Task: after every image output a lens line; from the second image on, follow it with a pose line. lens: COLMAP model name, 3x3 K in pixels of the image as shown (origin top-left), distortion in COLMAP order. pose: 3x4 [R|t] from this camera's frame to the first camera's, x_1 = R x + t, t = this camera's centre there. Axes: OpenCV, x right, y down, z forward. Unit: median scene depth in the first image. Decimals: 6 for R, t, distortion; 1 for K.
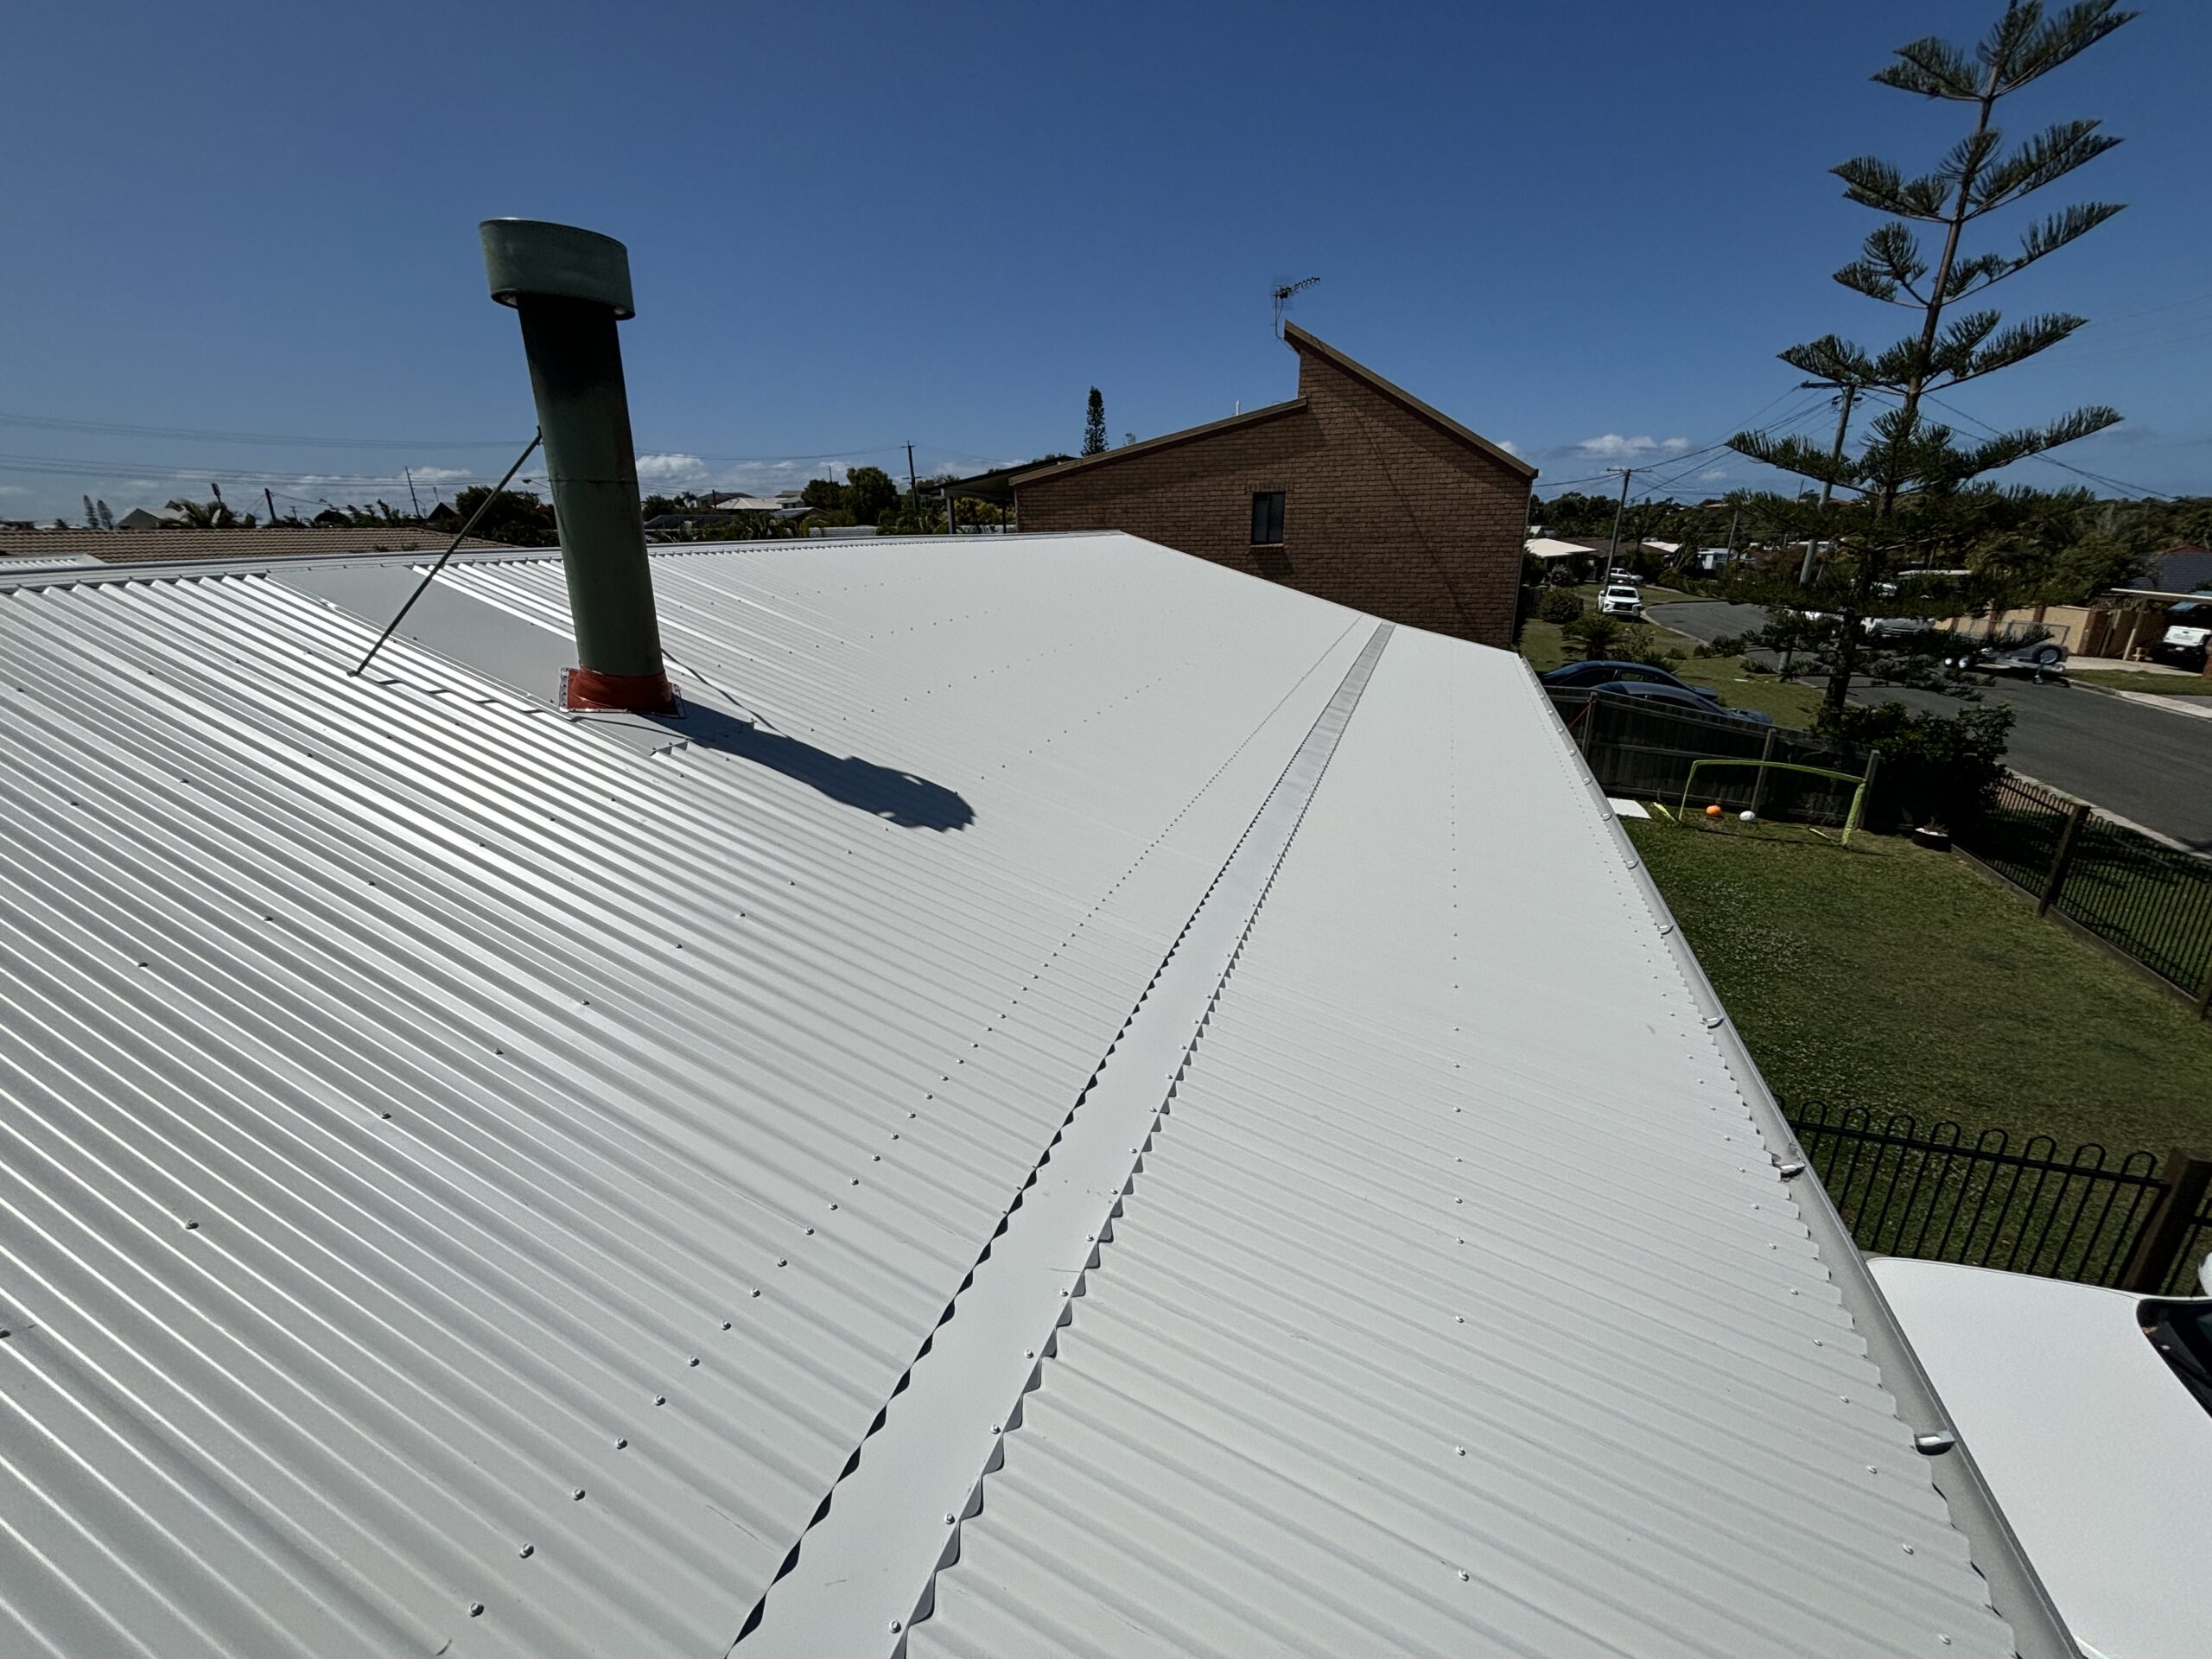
lens RADIAL K [[895.3, 0, 1101.4], [0, 895.3, 826.7], [0, 0, 1]] dist [0.000574, 0.000437]
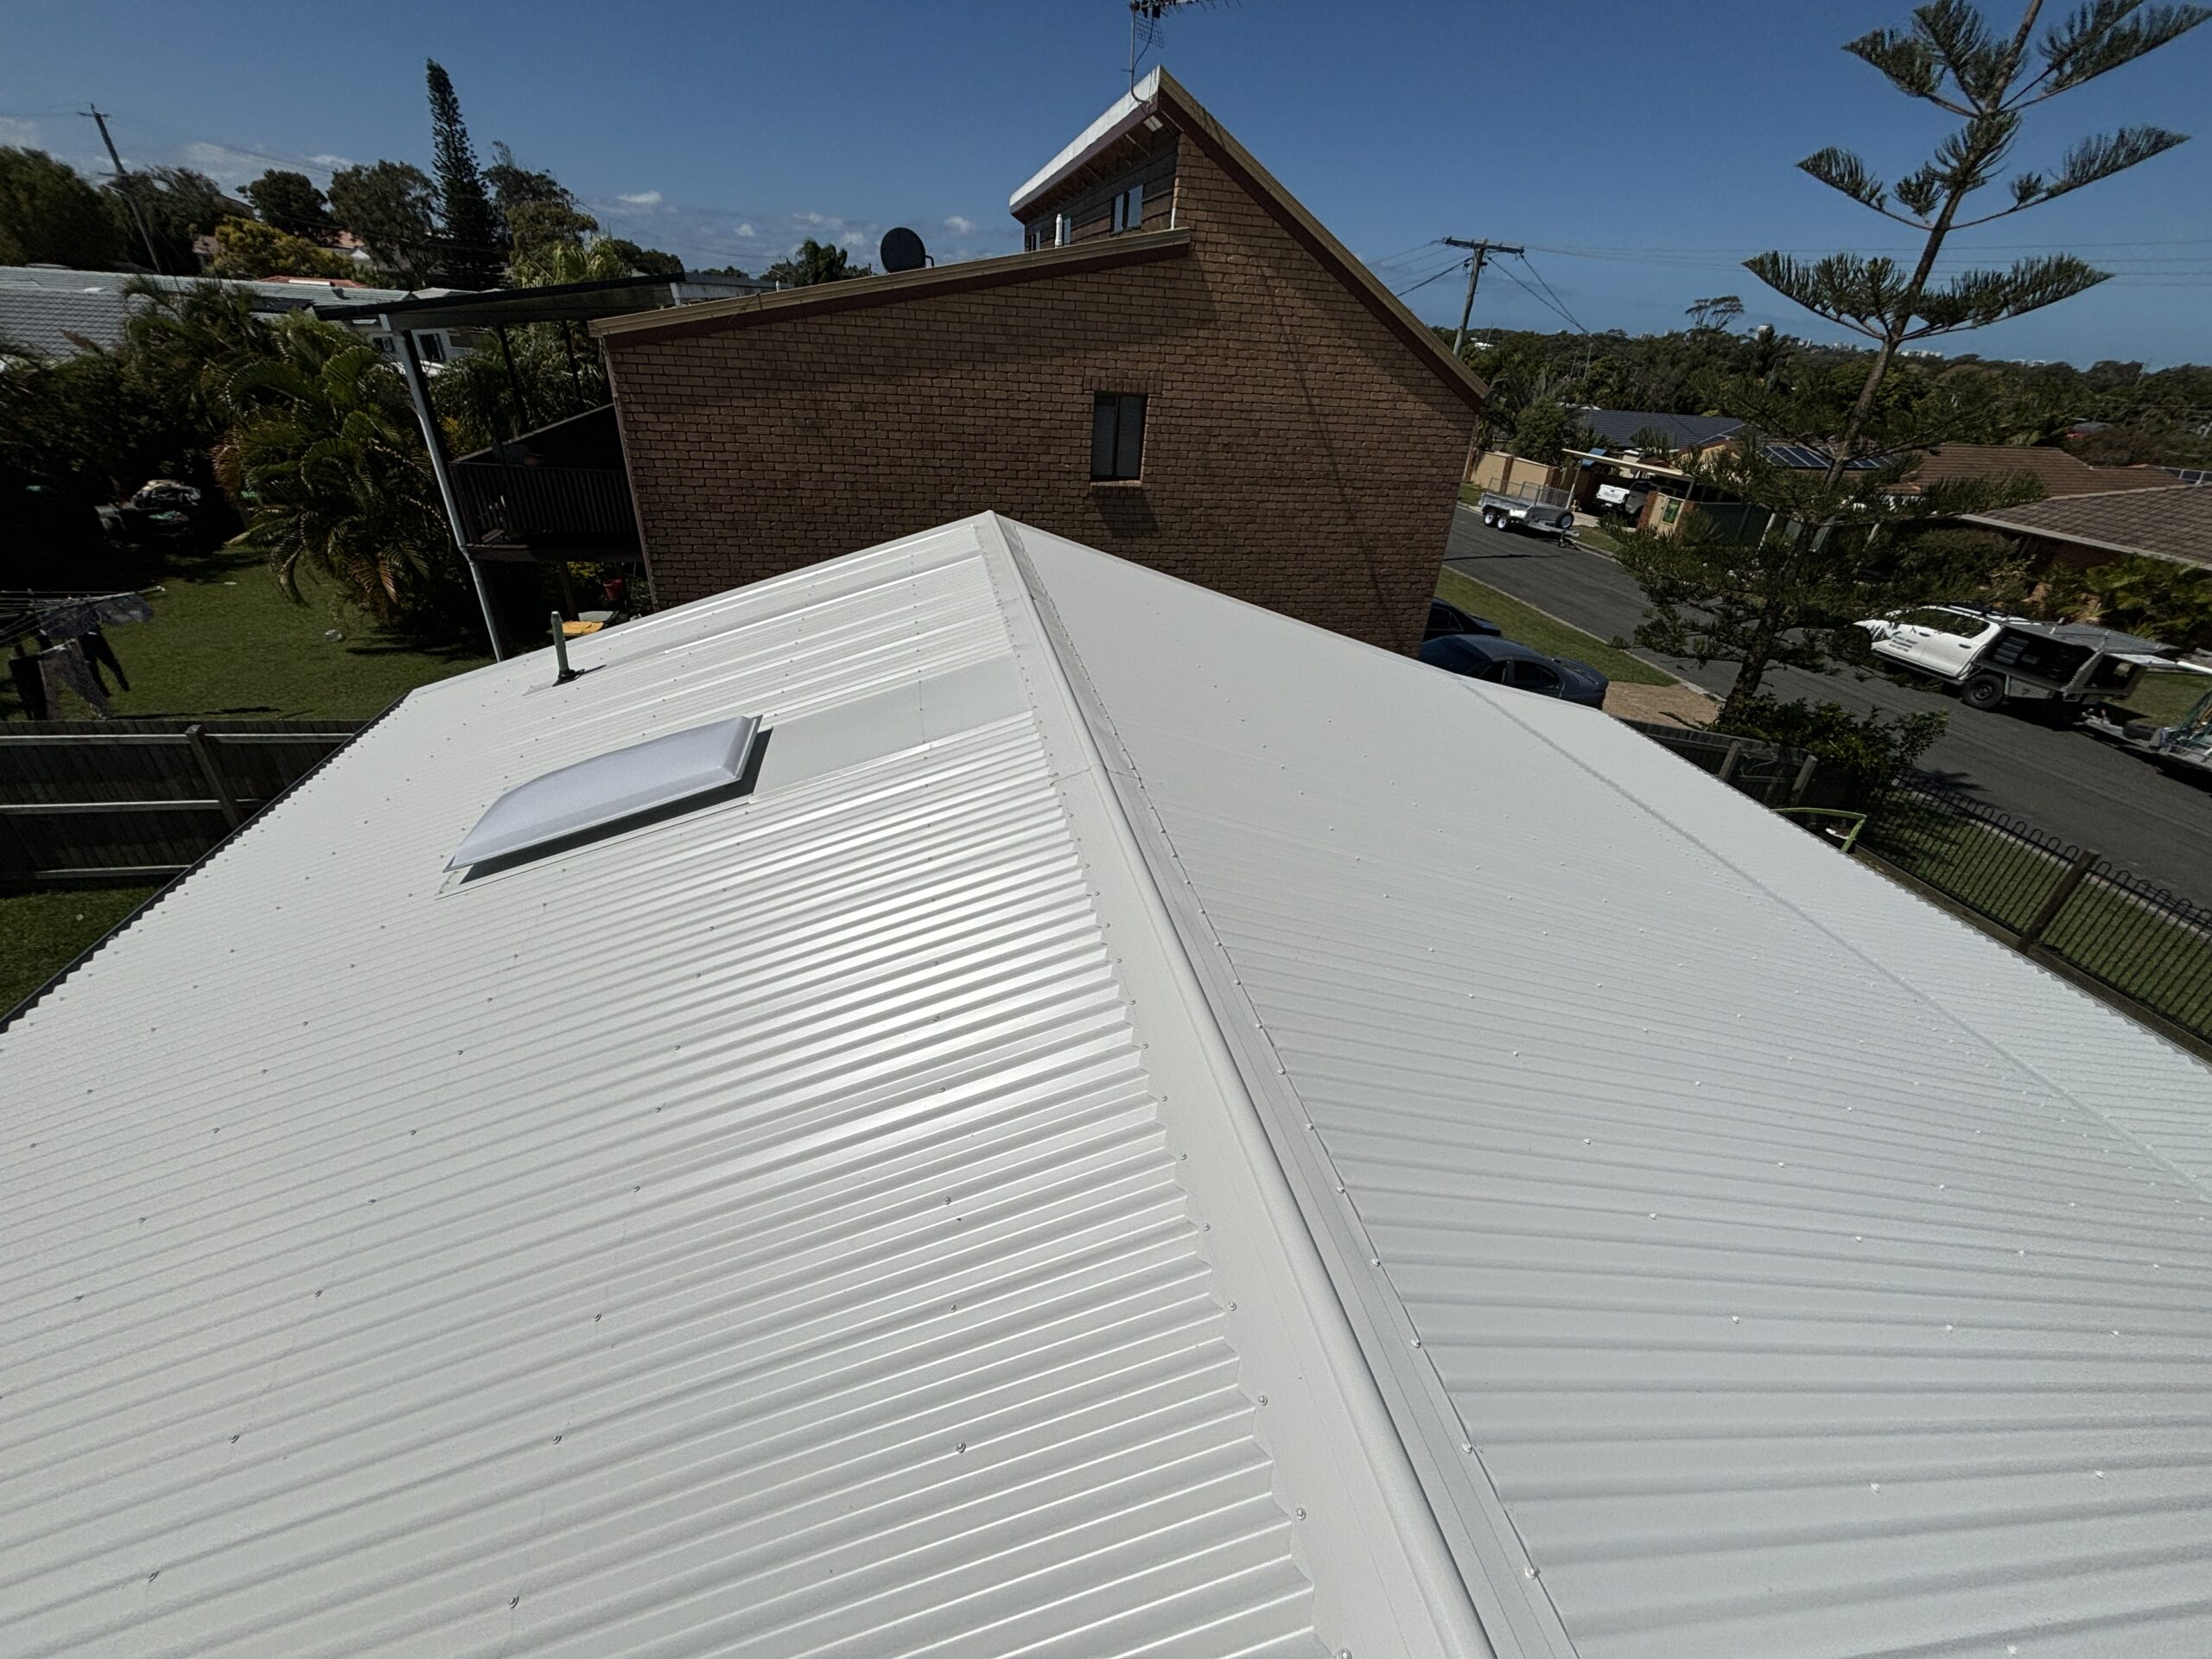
lens RADIAL K [[895.3, 0, 1107.1], [0, 895.3, 822.8], [0, 0, 1]] dist [0.000574, 0.000437]
pose [[0.847608, -0.203095, 0.490218, -0.168804], [0.097549, 0.967748, 0.232268, -0.234883], [-0.521580, -0.149052, 0.840082, 0.459503]]
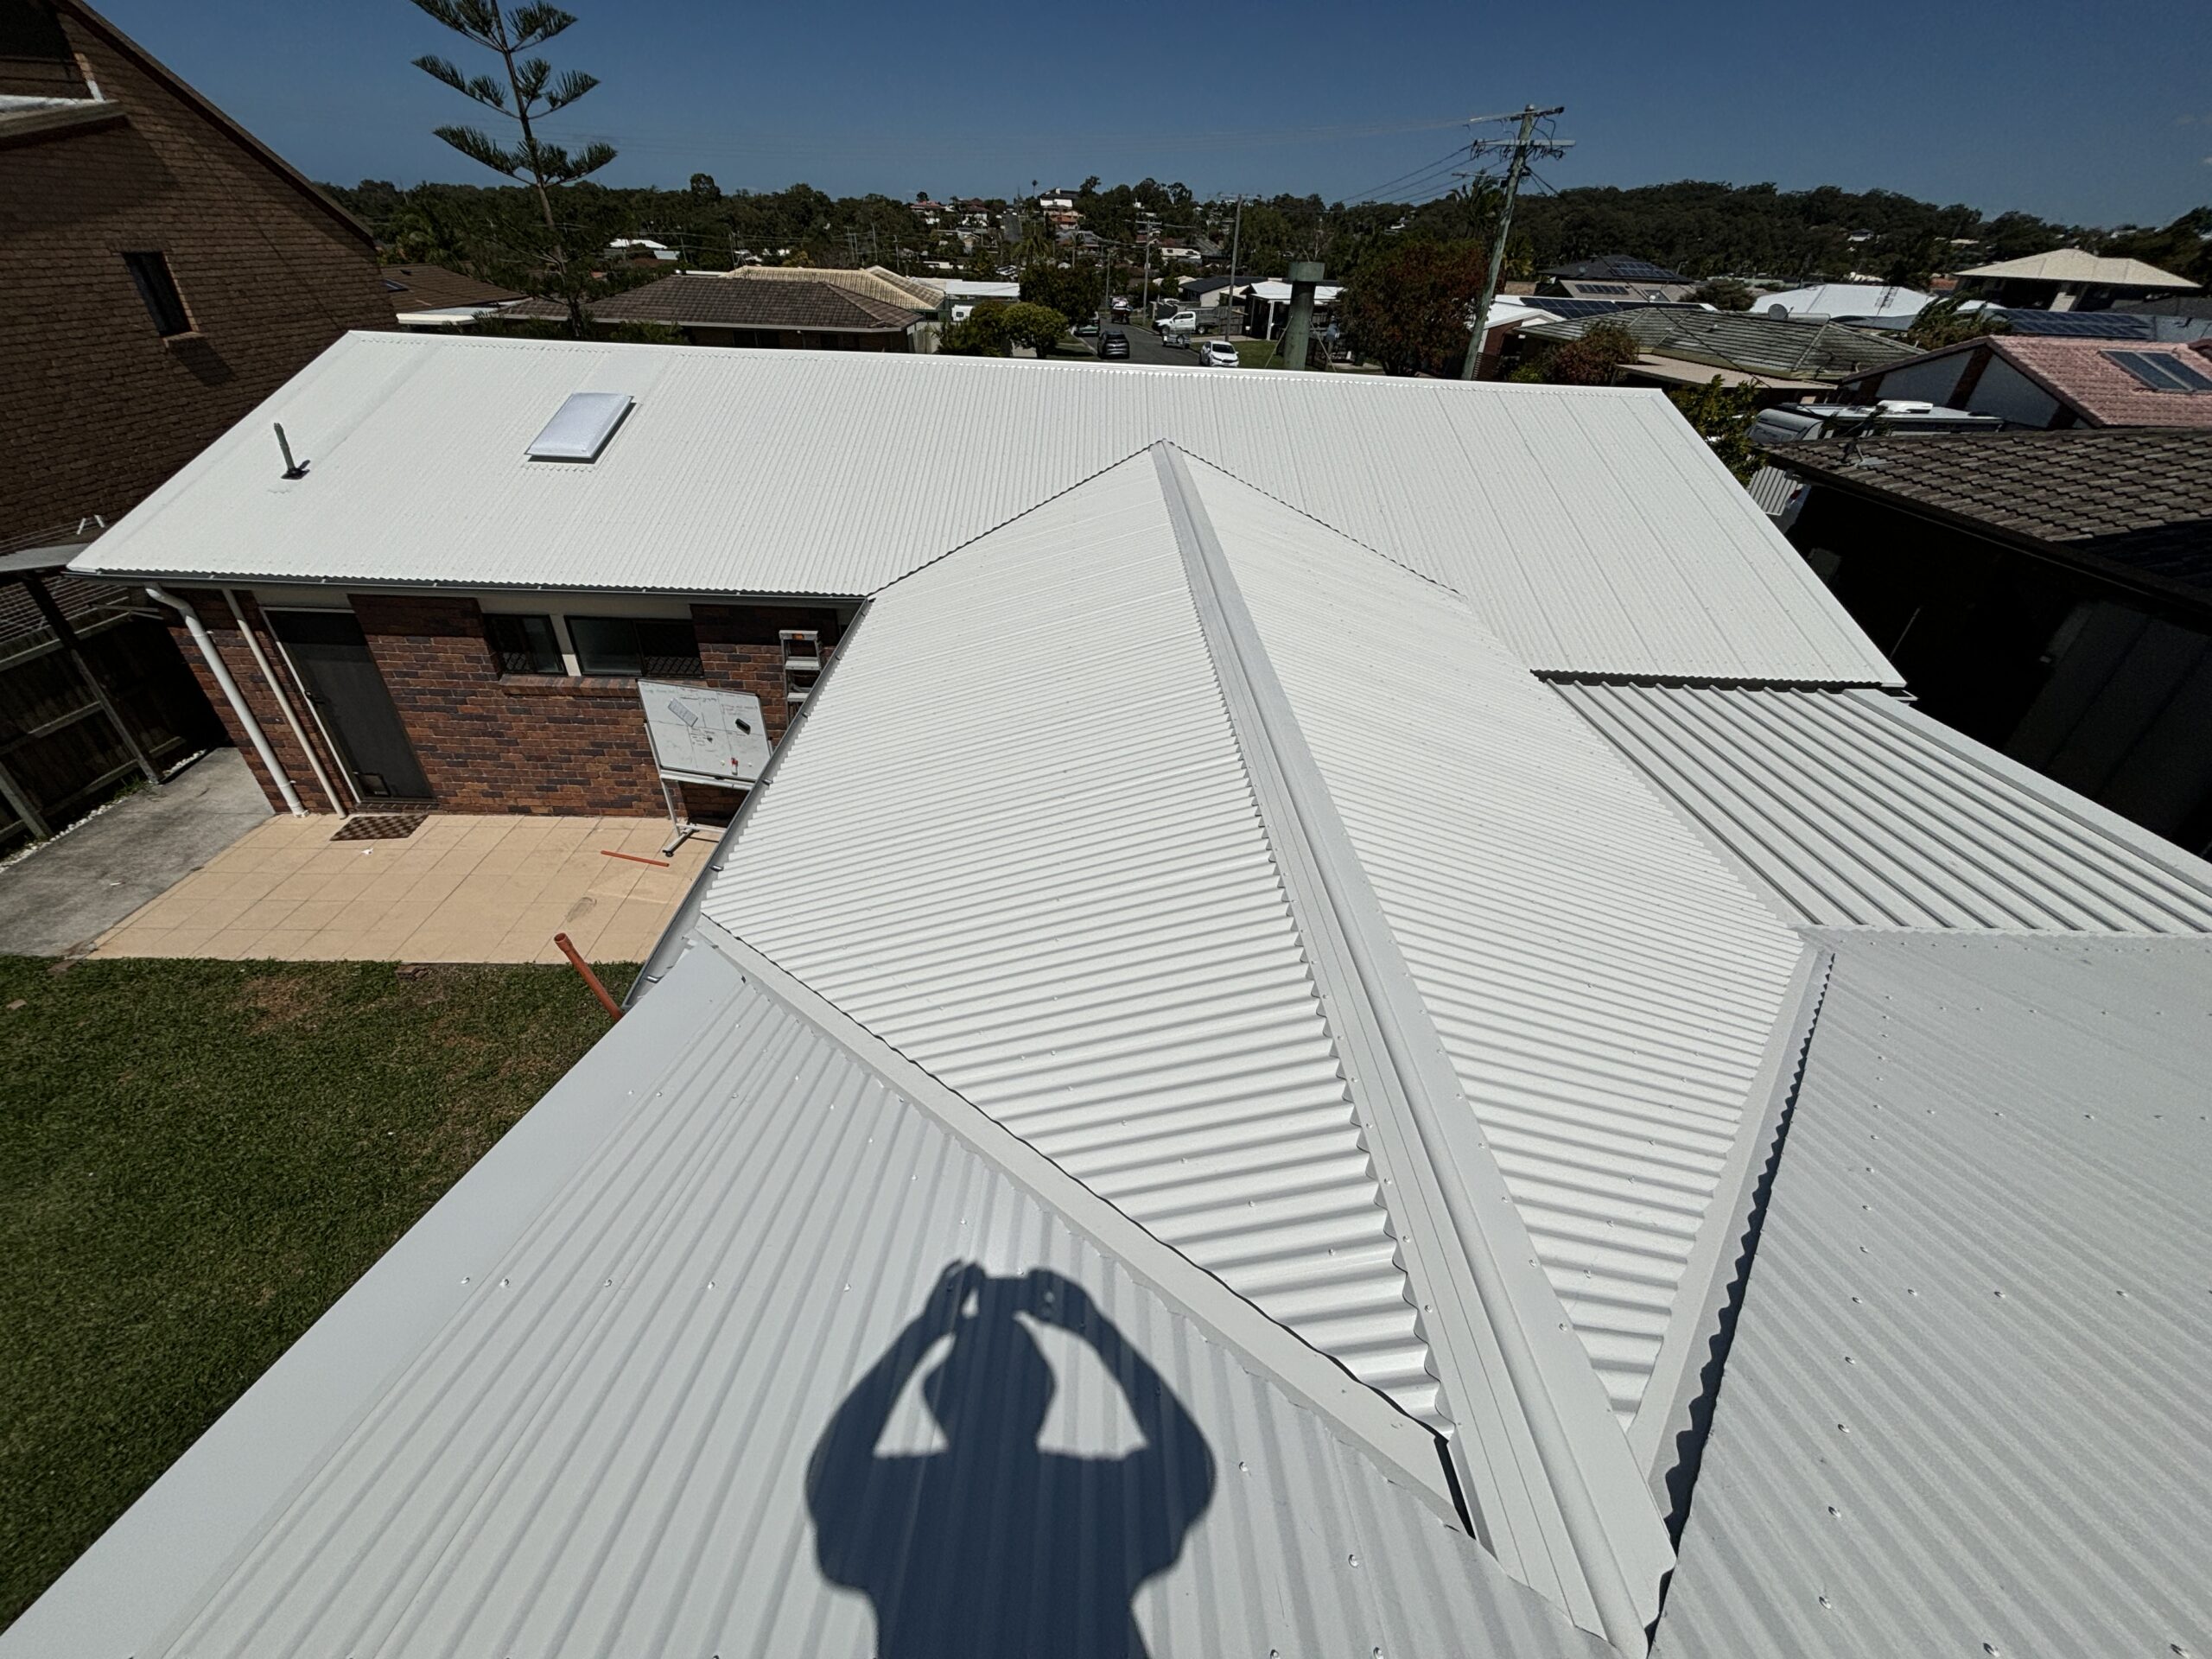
lens RADIAL K [[895.3, 0, 1107.3], [0, 895.3, 825.3], [0, 0, 1]] dist [0.000574, 0.000437]
pose [[-0.360772, -0.512336, 0.779330, -0.830804], [0.265480, 0.744624, 0.612418, -0.269902], [-0.894072, 0.427840, -0.132625, 0.614086]]
